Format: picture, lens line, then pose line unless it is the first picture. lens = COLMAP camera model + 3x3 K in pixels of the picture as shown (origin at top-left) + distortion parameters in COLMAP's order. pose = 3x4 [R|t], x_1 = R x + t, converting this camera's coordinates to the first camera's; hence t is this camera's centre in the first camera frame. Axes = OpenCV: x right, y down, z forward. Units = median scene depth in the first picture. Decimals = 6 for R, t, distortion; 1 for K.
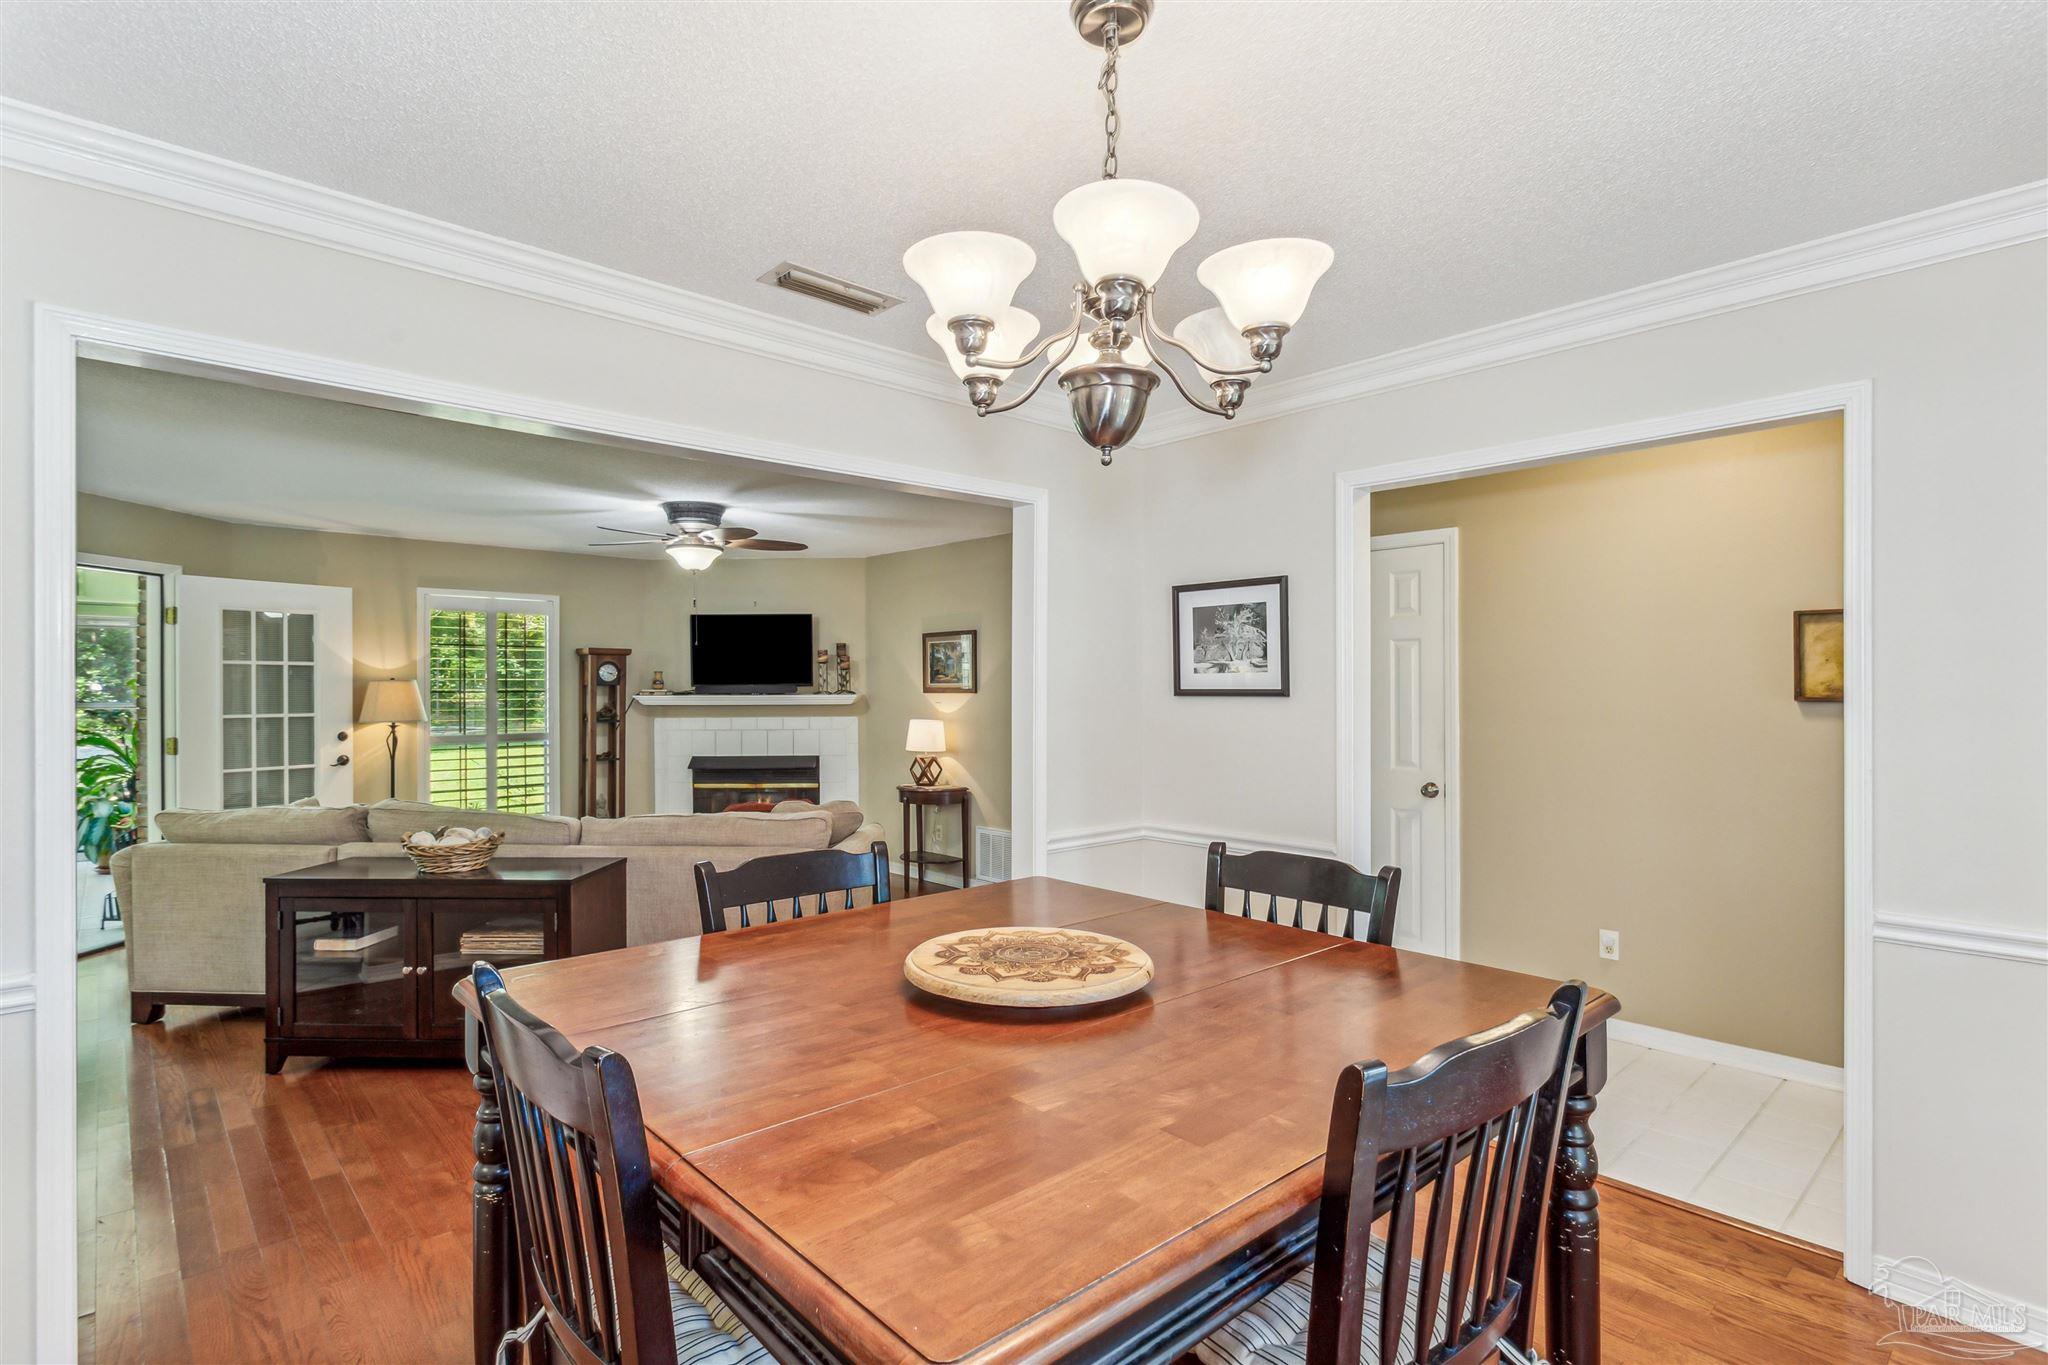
lens RADIAL K [[1003.3, 0, 1018.6], [0, 1003.3, 683.6], [0, 0, 1]] dist [0.002458, 0.000679]
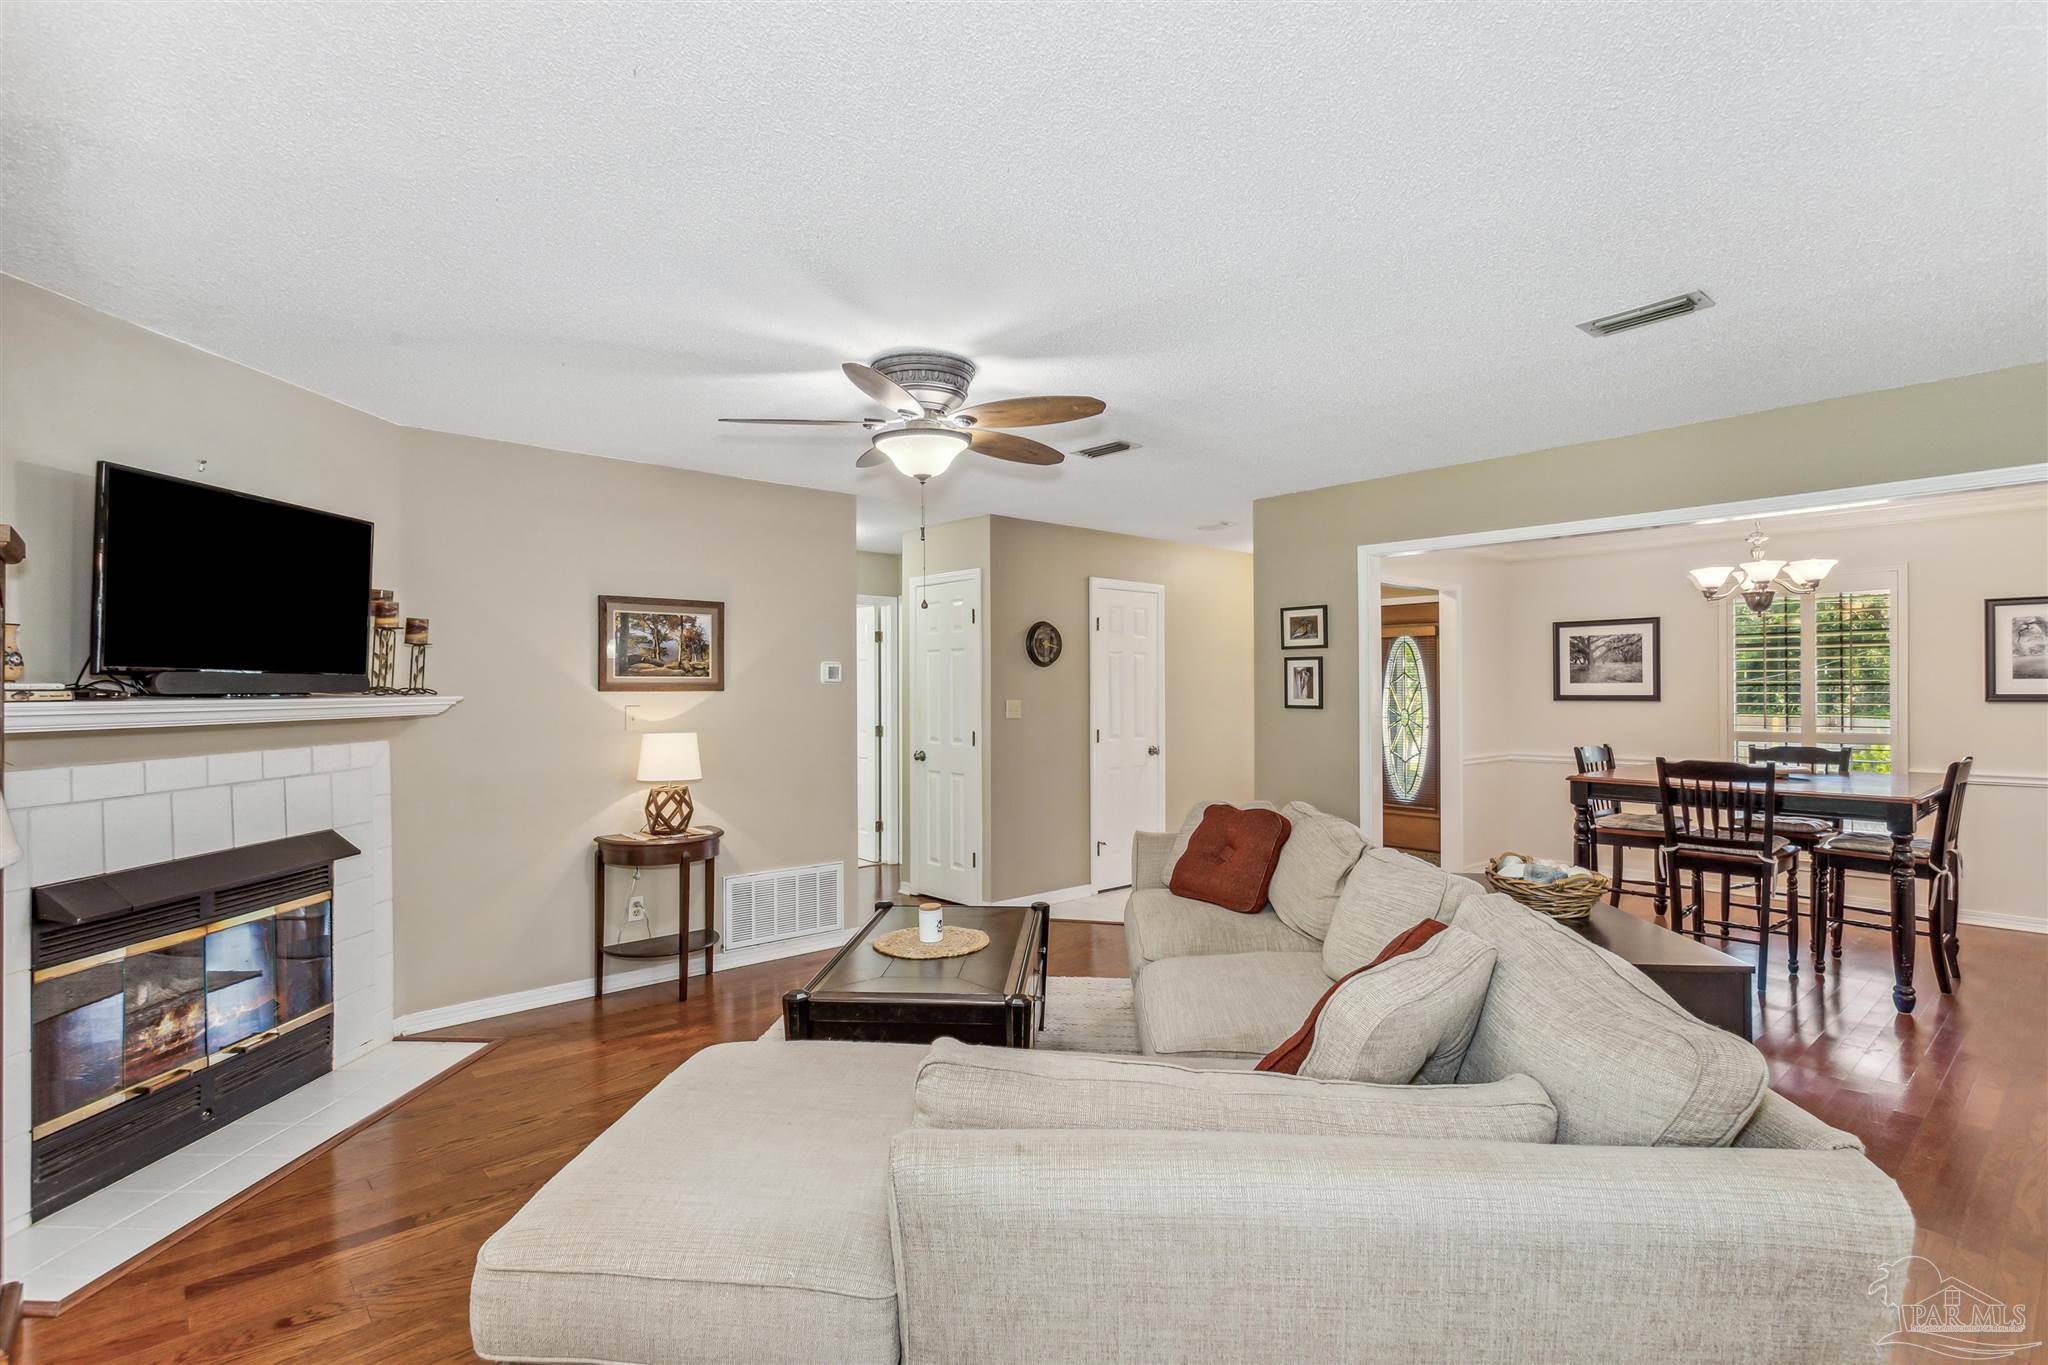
lens RADIAL K [[1003.3, 0, 1044.5], [0, 1003.3, 678.2], [0, 0, 1]] dist [0.002458, 0.000679]
pose [[-0.004284, 0.011499, 0.999925, -0.709868], [-0.001368, 0.999933, -0.011505, 0.008190], [-0.999990, -0.001417, -0.004268, 0.732521]]
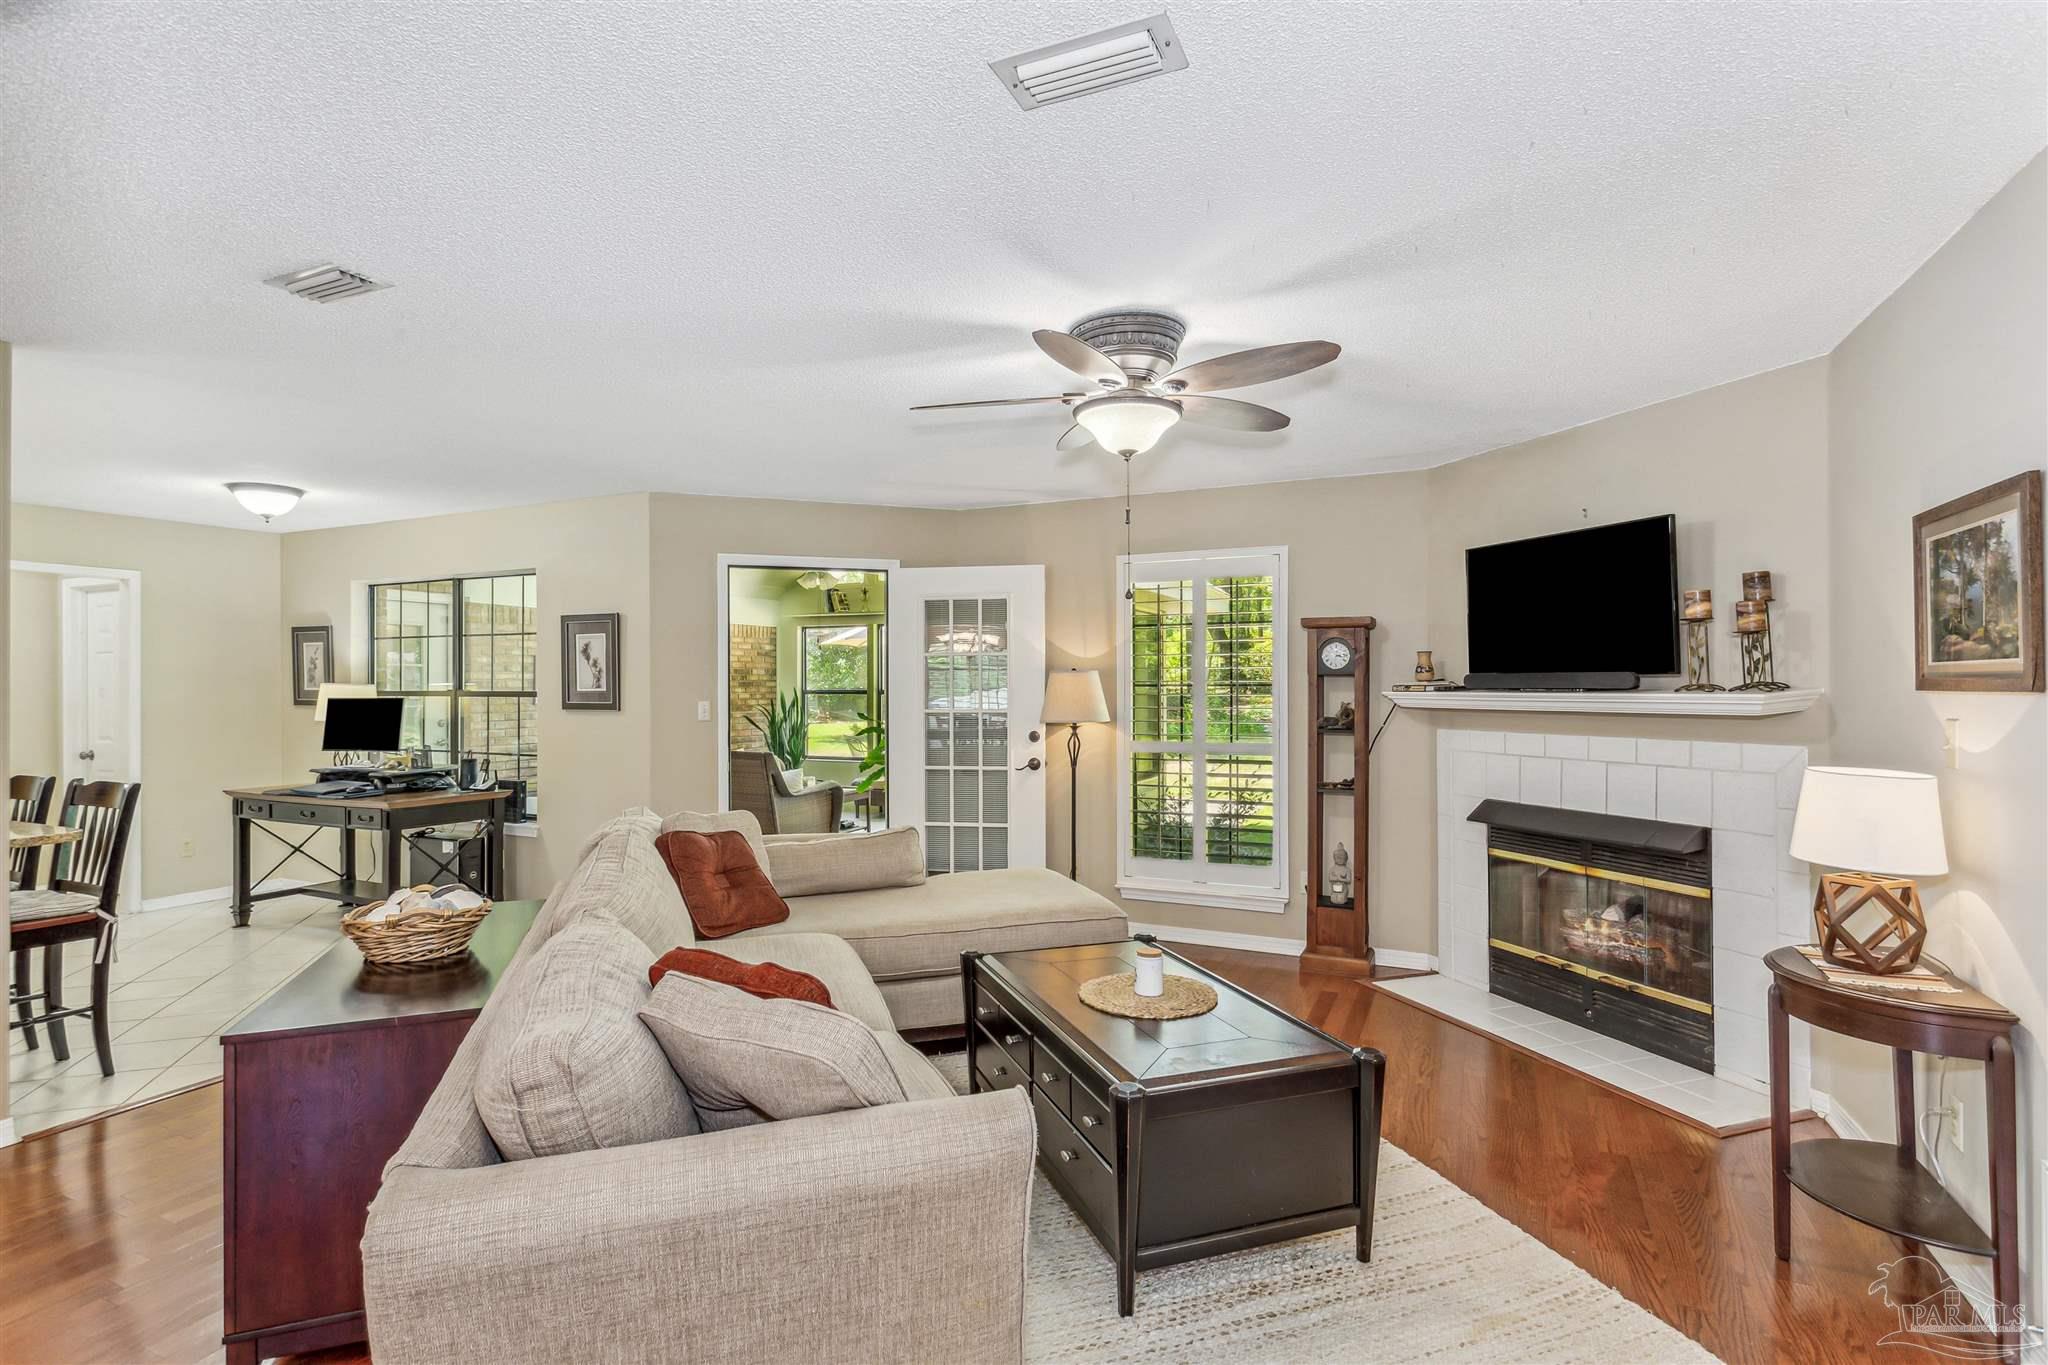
lens RADIAL K [[1003.3, 0, 1019.0], [0, 1003.3, 685.2], [0, 0, 1]] dist [0.002458, 0.000679]
pose [[0.379589, 0.000145, -0.925155, 0.106558], [0.002341, 0.999997, 0.001117, 0.006968], [0.925152, -0.002589, 0.379587, 0.587344]]
